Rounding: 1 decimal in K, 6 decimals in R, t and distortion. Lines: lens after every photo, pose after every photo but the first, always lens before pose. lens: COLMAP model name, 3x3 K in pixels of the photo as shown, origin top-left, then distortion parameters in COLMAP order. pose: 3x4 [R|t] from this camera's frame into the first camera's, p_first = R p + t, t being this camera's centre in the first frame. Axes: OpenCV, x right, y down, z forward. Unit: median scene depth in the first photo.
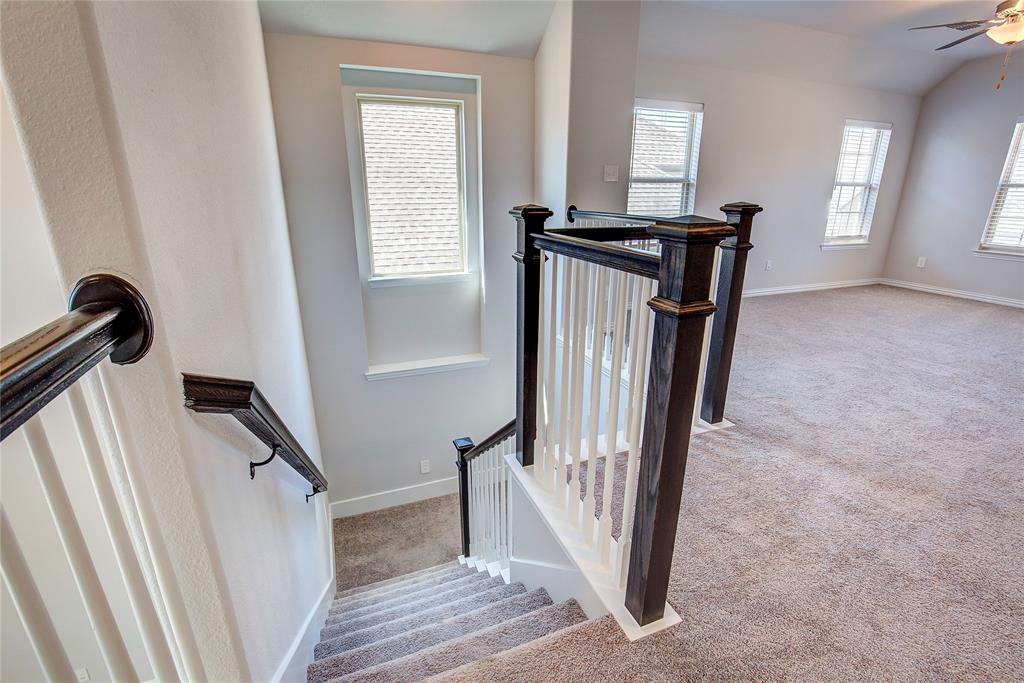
lens RADIAL K [[465.6, 0, 512.7], [0, 465.6, 340.6], [0, 0, 1]] dist [-0.035310, 0.006318]
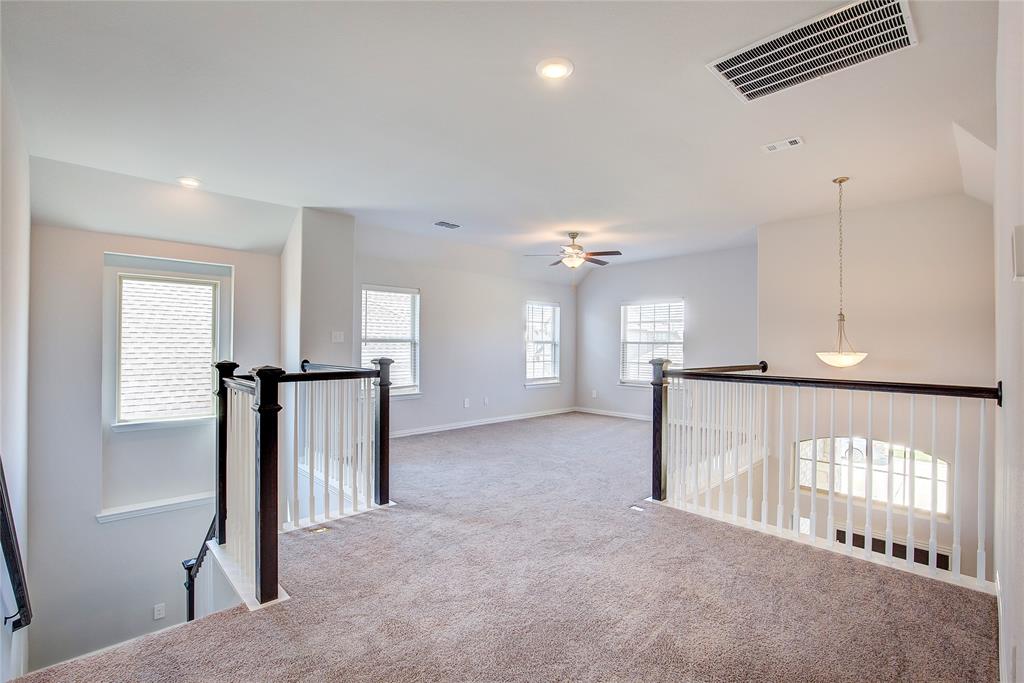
lens RADIAL K [[465.6, 0, 513.2], [0, 465.6, 341.8], [0, 0, 1]] dist [-0.035310, 0.006318]
pose [[0.925950, 0.008150, 0.377559, 0.154961], [0.110199, 0.950425, -0.290774, 0.094191], [-0.361211, 0.310848, 0.879147, -0.337577]]
